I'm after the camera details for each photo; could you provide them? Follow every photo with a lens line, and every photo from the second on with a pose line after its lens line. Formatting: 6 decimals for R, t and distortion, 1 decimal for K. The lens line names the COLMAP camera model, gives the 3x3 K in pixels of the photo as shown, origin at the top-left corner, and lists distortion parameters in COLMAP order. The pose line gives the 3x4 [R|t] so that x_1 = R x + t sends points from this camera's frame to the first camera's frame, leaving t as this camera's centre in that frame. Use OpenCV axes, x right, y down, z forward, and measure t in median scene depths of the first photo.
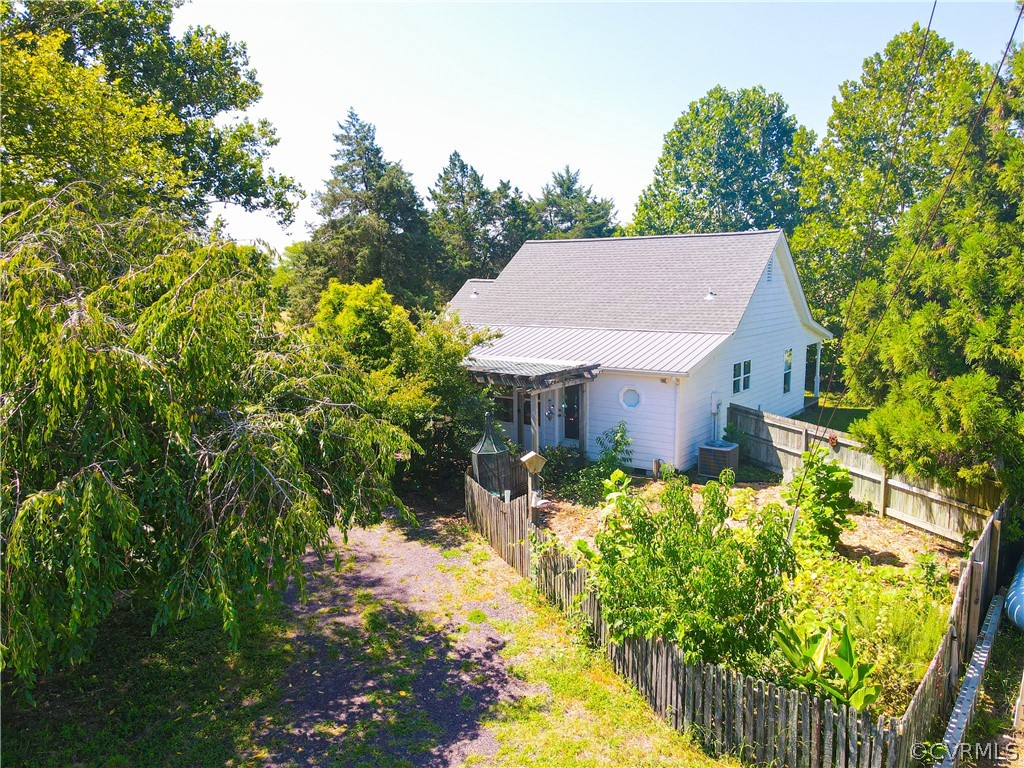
lens RADIAL K [[749.7, 0, 512.0], [0, 749.7, 384.0], [0, 0, 1]] dist [-0.003963, 0.032826]
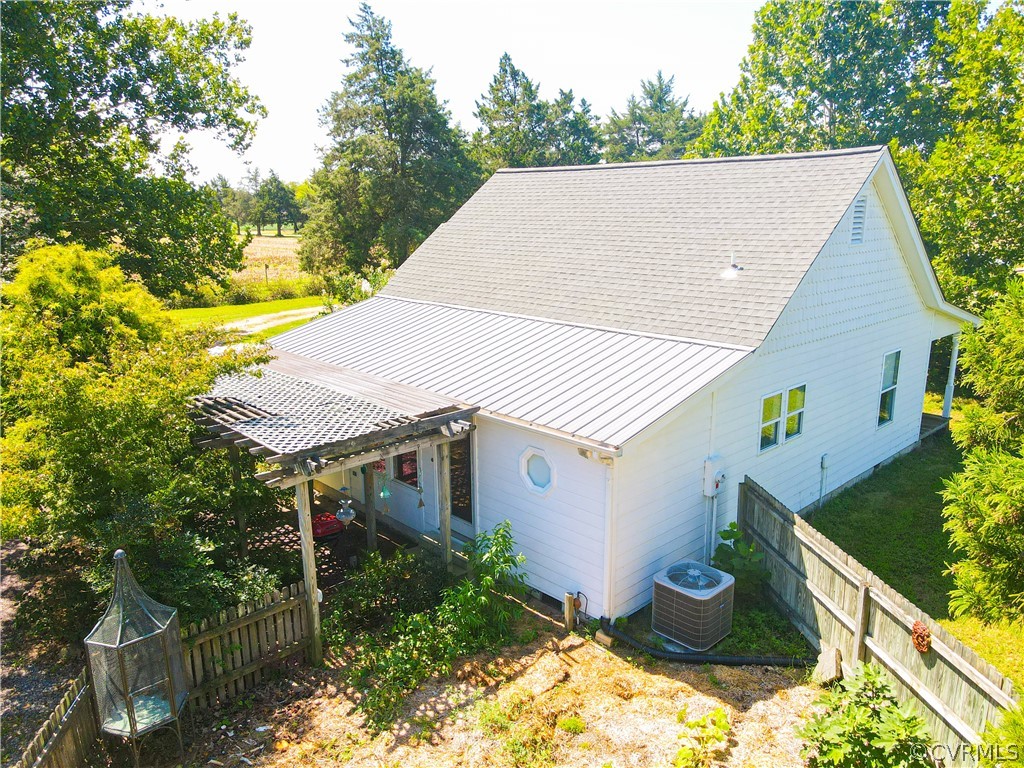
lens RADIAL K [[719.7, 0, 534.0], [0, 719.7, 380.1], [0, 0, 1]] dist [0.039934, -0.043961]
pose [[0.984712, 0.042402, -0.168950, 0.141063], [-0.025347, 0.994476, 0.101854, -0.057855], [0.172335, -0.096014, 0.980348, 0.292033]]
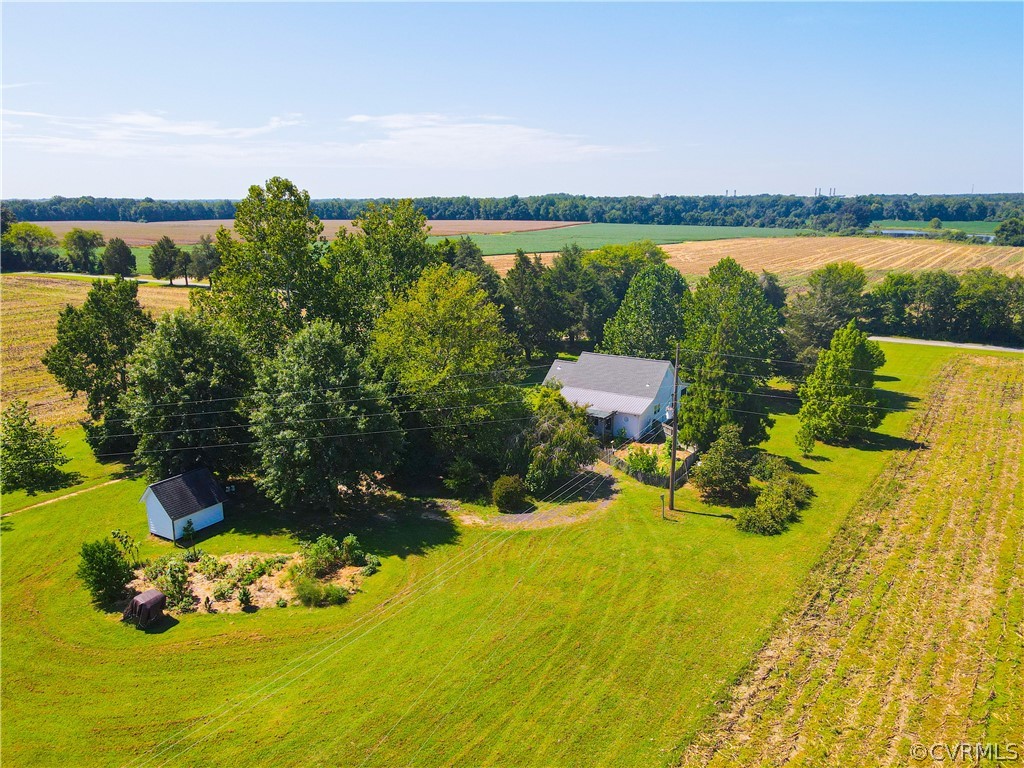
lens RADIAL K [[749.7, 0, 512.0], [0, 749.7, 384.0], [0, 0, 1]] dist [-0.003963, 0.032826]
pose [[0.997057, -0.011141, 0.075855, -0.388465], [0.003796, 0.995346, 0.096290, -0.293655], [-0.076575, -0.095719, 0.992459, -1.485641]]
